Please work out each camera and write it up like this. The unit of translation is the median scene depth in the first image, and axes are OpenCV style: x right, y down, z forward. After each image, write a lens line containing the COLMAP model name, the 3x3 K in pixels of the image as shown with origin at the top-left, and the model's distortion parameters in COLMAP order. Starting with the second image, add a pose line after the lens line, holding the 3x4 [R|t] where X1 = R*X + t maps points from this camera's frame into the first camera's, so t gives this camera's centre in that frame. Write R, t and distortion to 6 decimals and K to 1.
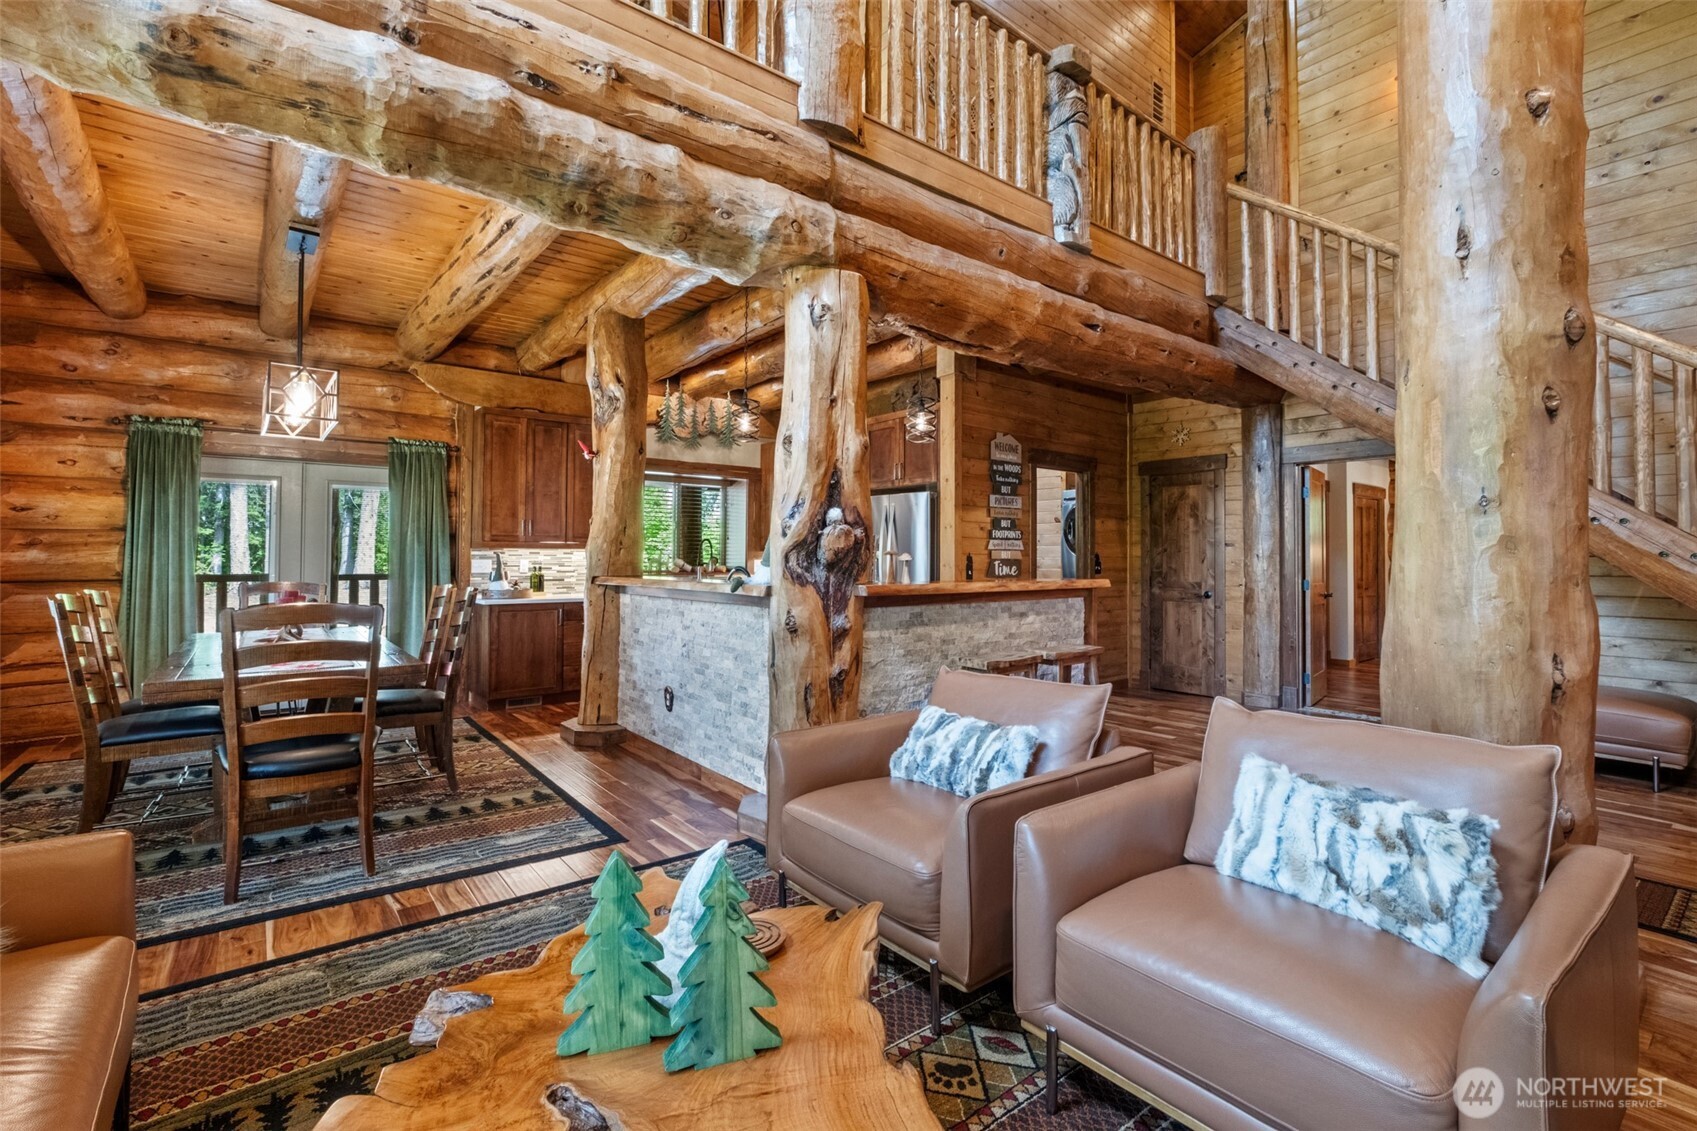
lens RADIAL K [[755.6, 0, 848.3], [0, 755.6, 550.3], [0, 0, 1]] dist [-0.000977, -0.000030]
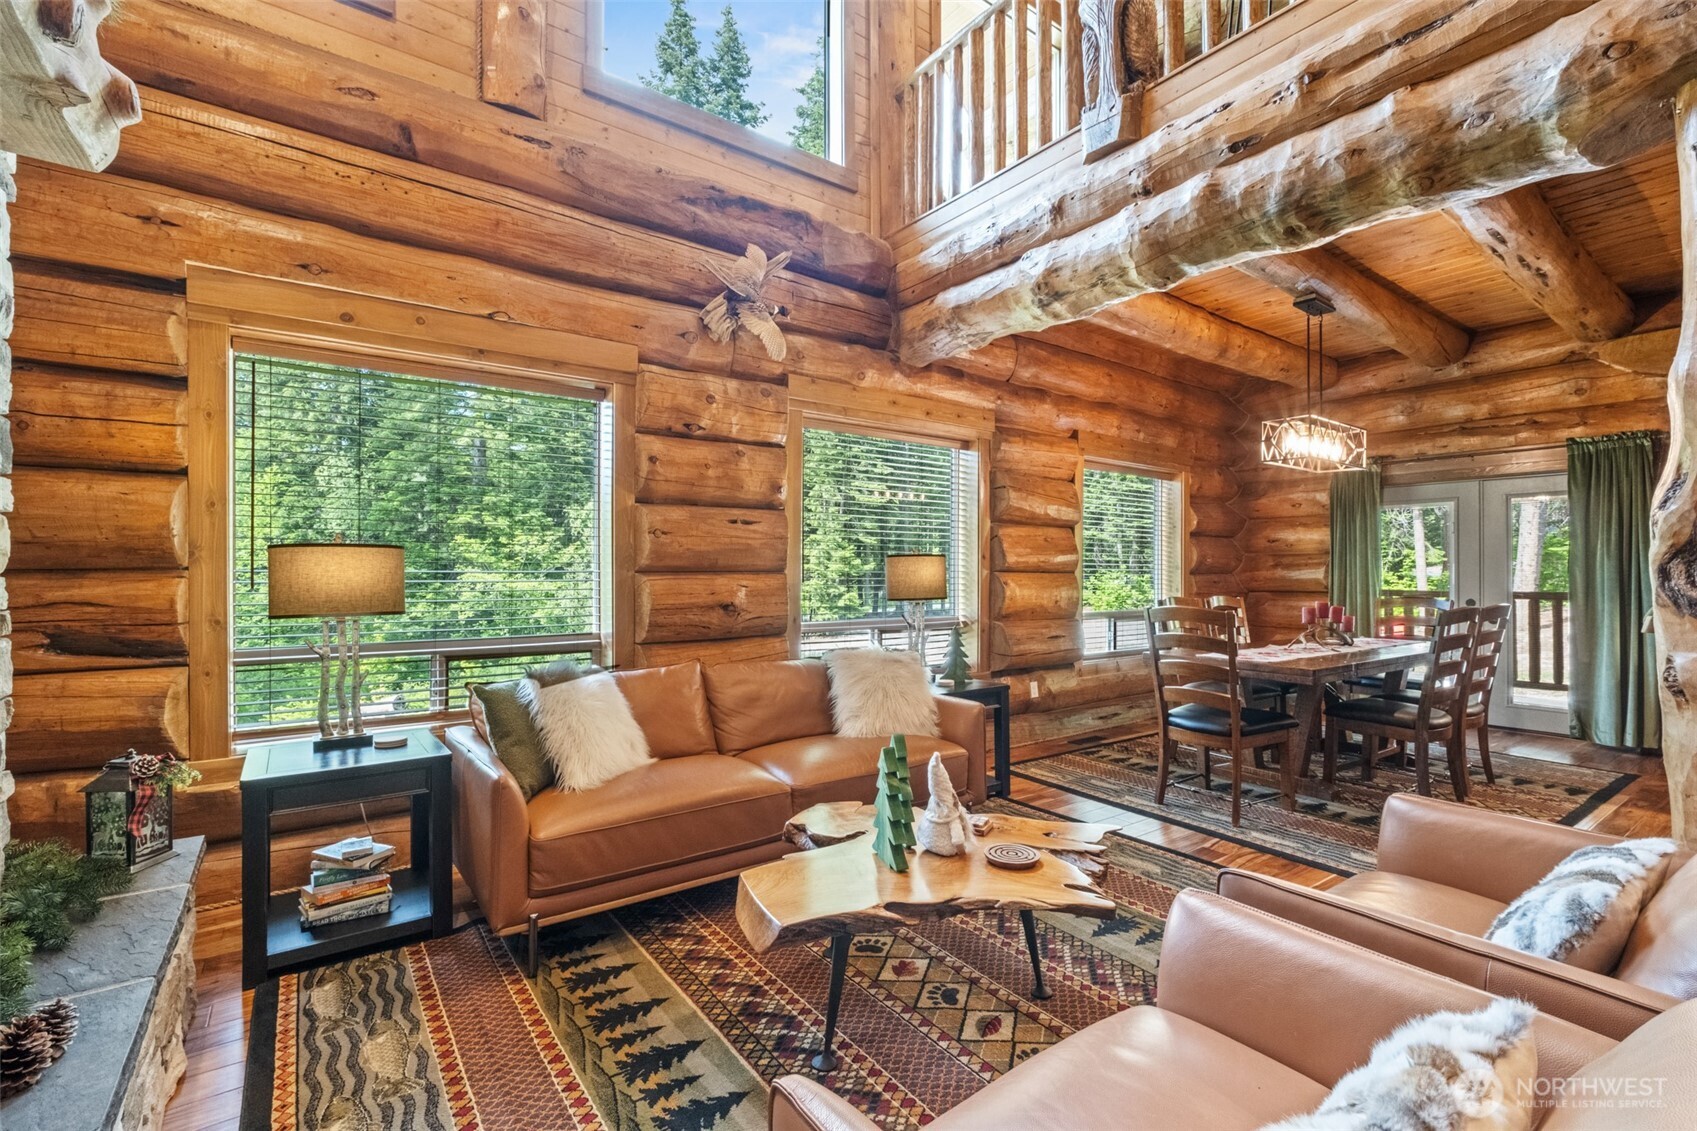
lens RADIAL K [[761.3, 0, 851.7], [0, 761.3, 574.6], [0, 0, 1]] dist [-0.001858, -0.000366]
pose [[-0.039481, -0.001287, -0.999219, 0.598299], [0.007951, 0.999967, -0.001603, 0.008298], [0.999189, -0.008008, -0.039470, 0.379512]]
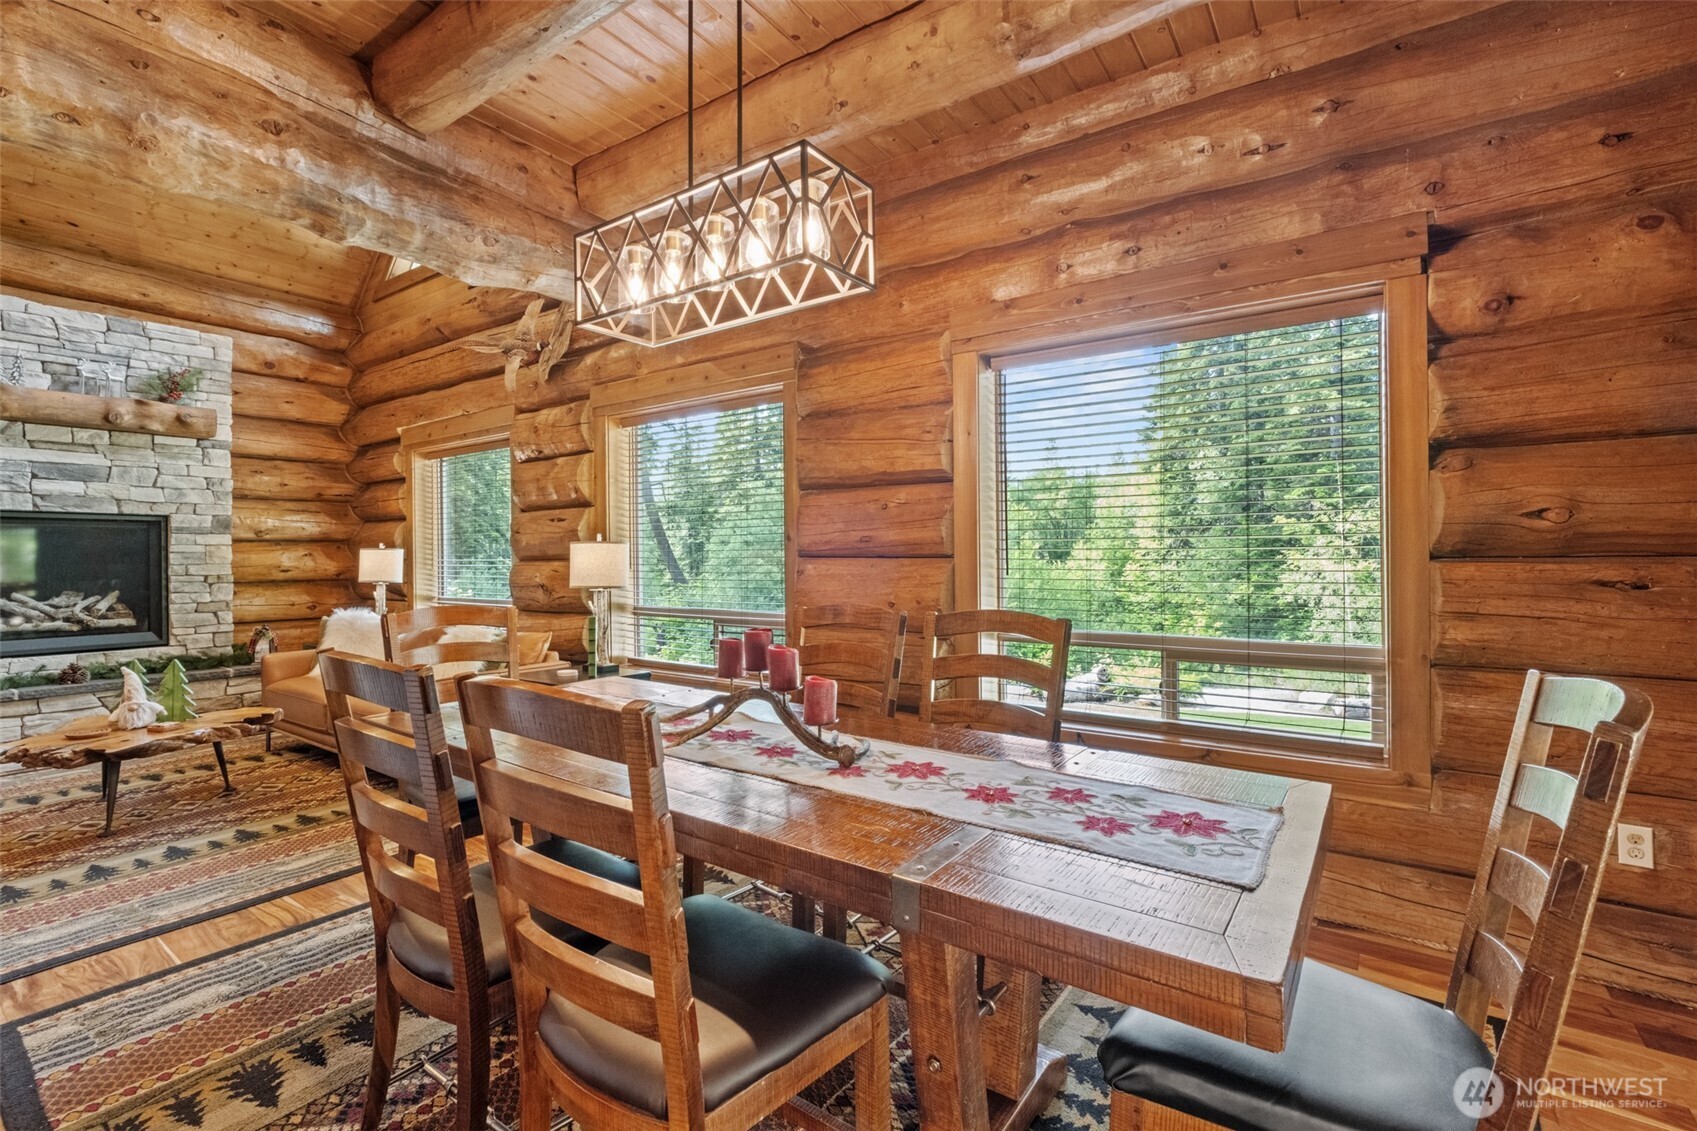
lens RADIAL K [[755.6, 0, 848.3], [0, 755.6, 550.3], [0, 0, 1]] dist [-0.000977, -0.000030]
pose [[-0.961896, -0.000770, -0.273414, -0.823867], [0.004627, 0.999807, -0.019094, 0.015049], [0.273376, -0.019632, -0.961707, 1.841369]]
